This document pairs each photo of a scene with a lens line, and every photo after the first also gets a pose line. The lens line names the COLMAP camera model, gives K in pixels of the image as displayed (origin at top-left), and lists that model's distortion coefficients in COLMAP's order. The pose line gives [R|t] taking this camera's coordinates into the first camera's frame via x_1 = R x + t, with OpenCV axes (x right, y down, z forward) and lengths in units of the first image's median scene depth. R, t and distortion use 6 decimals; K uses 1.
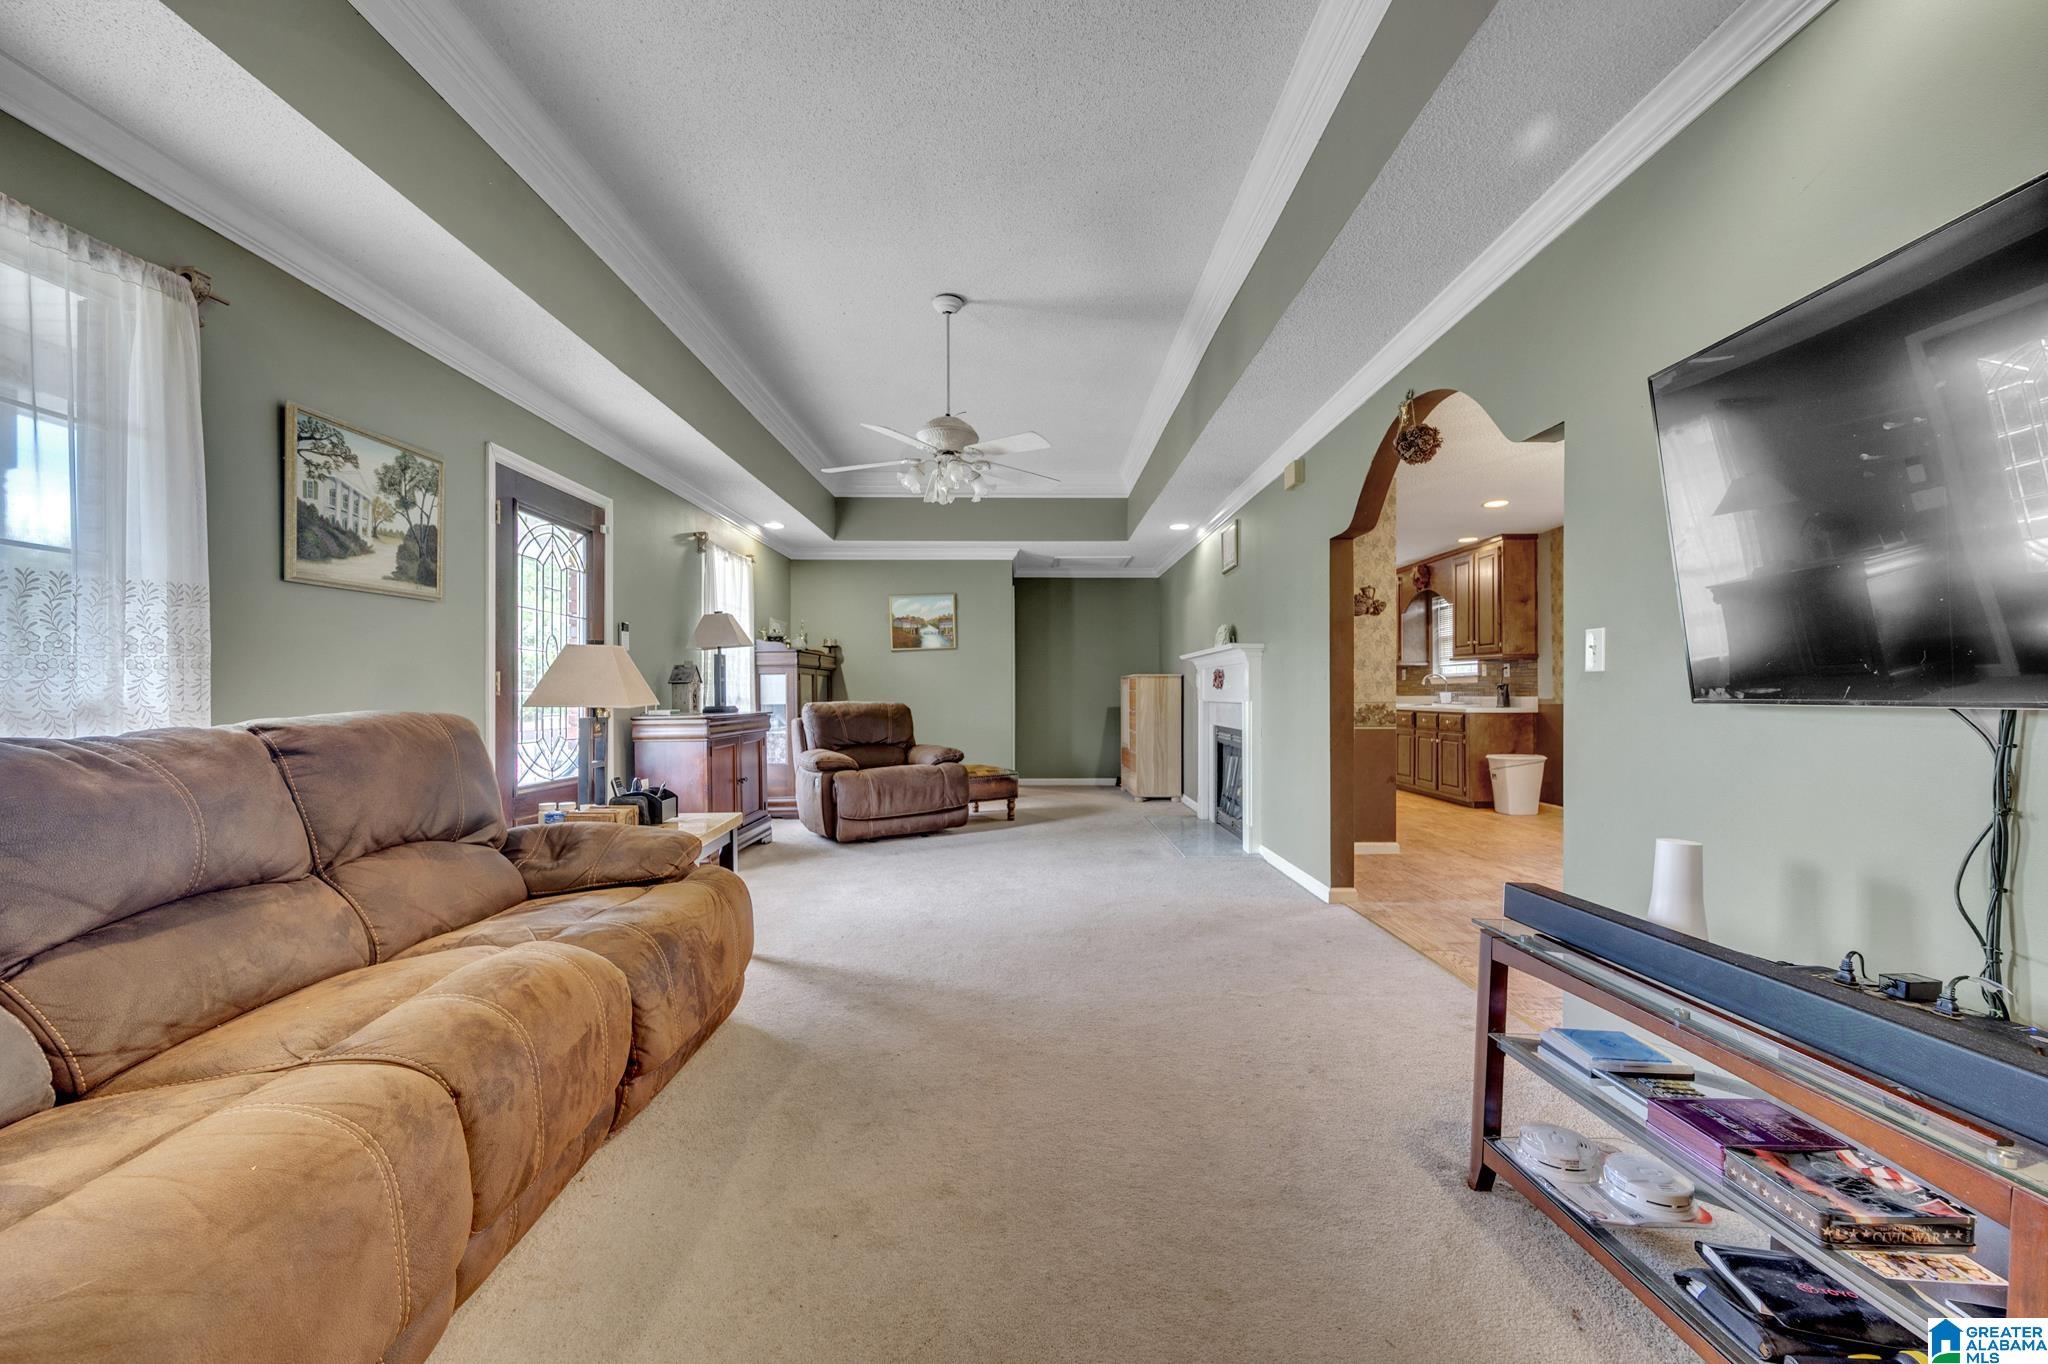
lens RADIAL K [[816.6, 0, 1019.9], [0, 816.6, 693.7], [0, 0, 1]] dist [-0.000022, 0.000161]
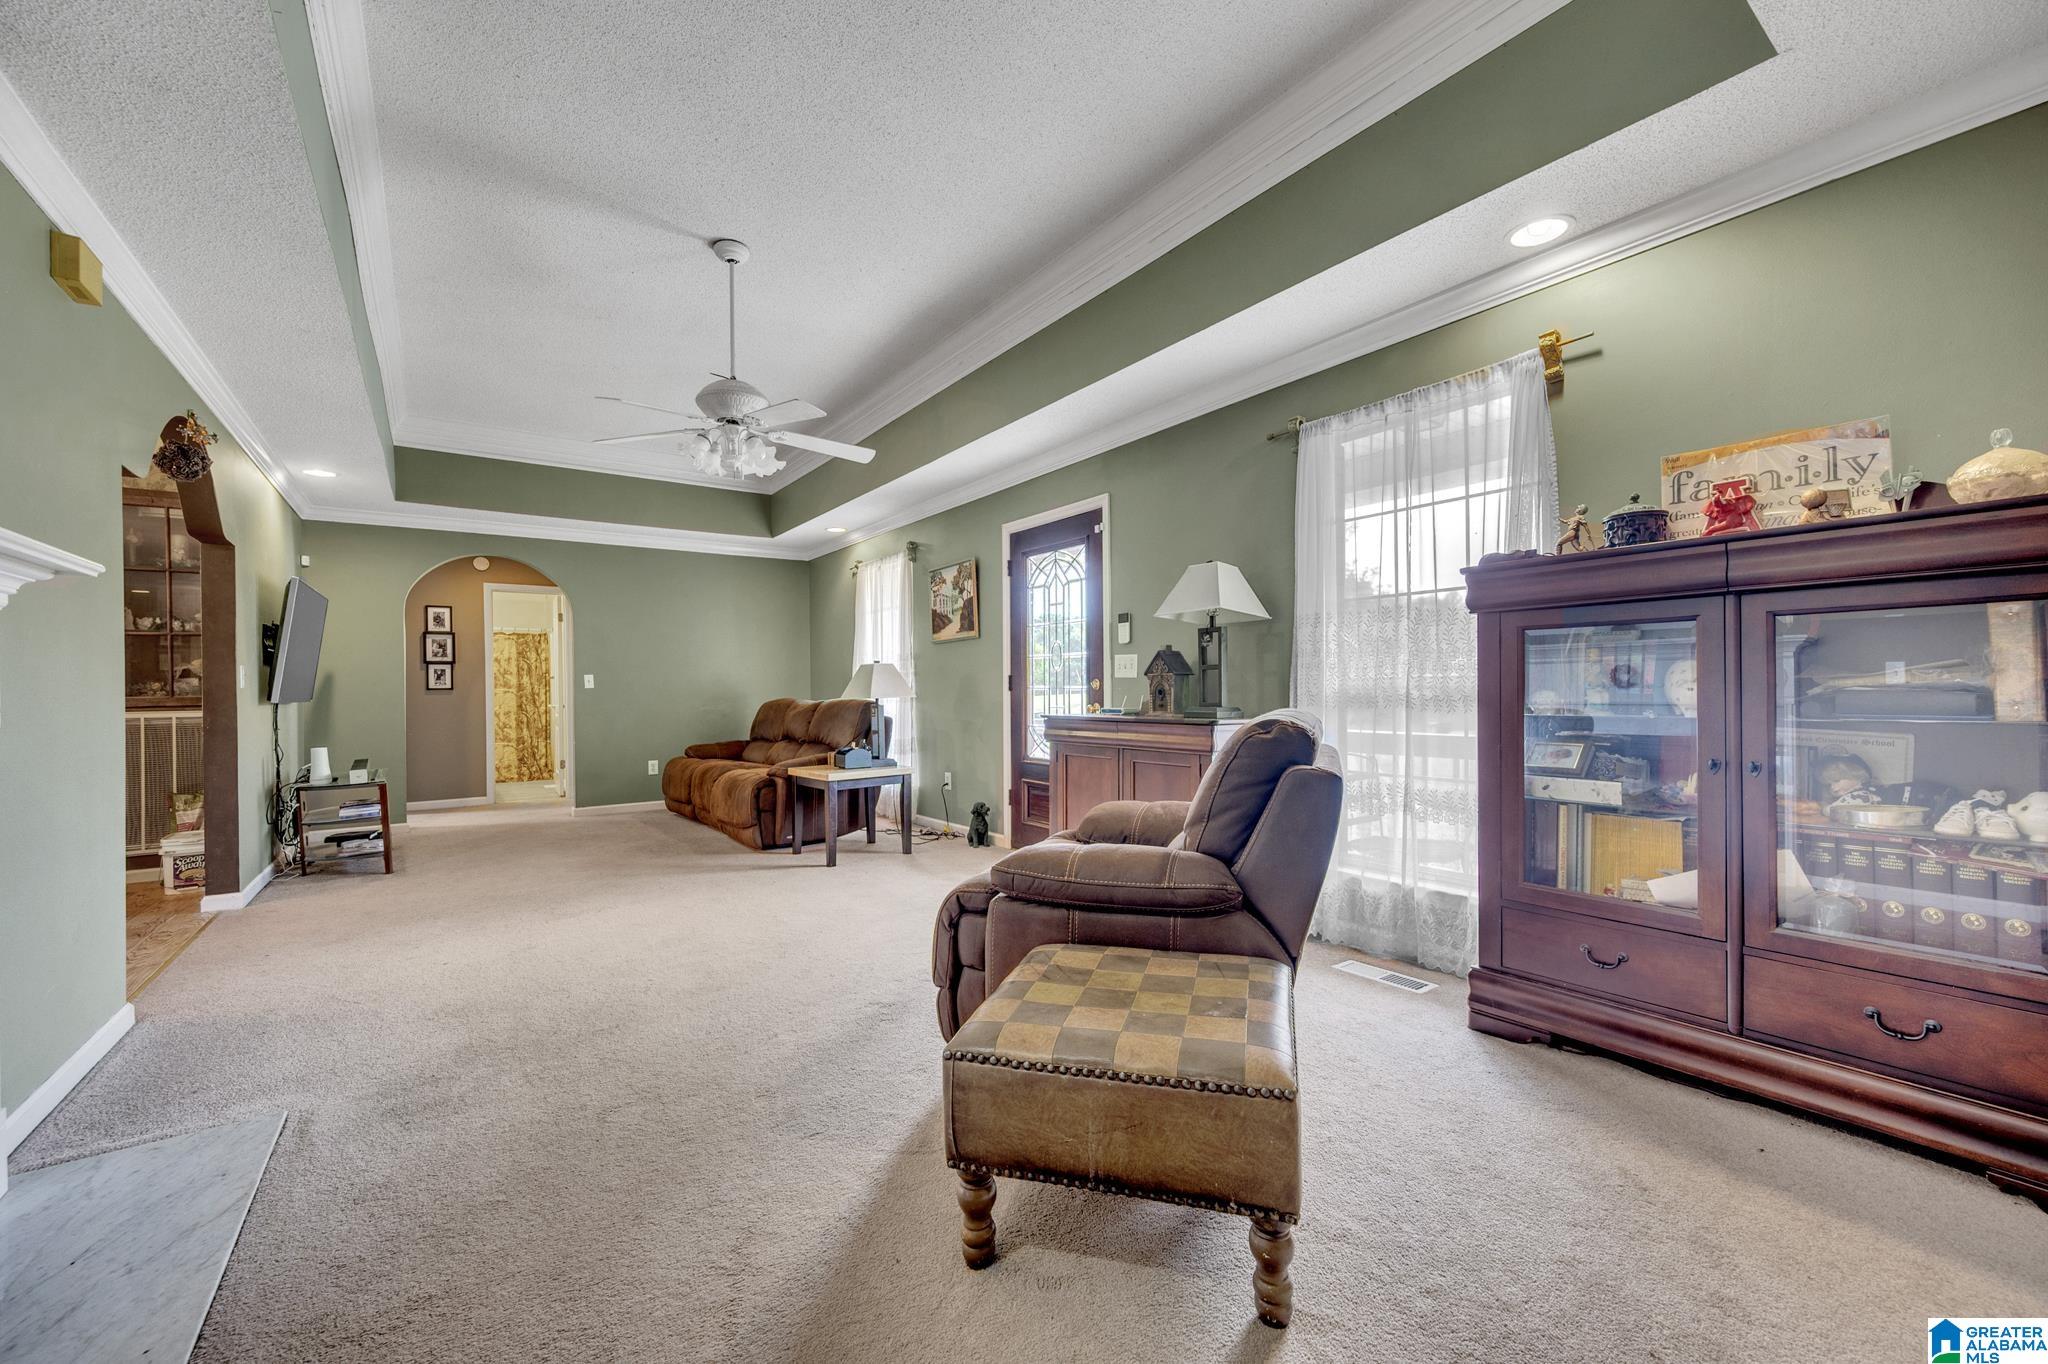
lens RADIAL K [[816.6, 0, 1009.4], [0, 816.6, 695.8], [0, 0, 1]] dist [-0.000022, 0.000161]
pose [[-0.825959, -0.007401, -0.563682, 0.234063], [-0.007823, 0.999968, -0.001667, 0.014505], [0.563677, 0.003033, -0.825990, 2.709838]]
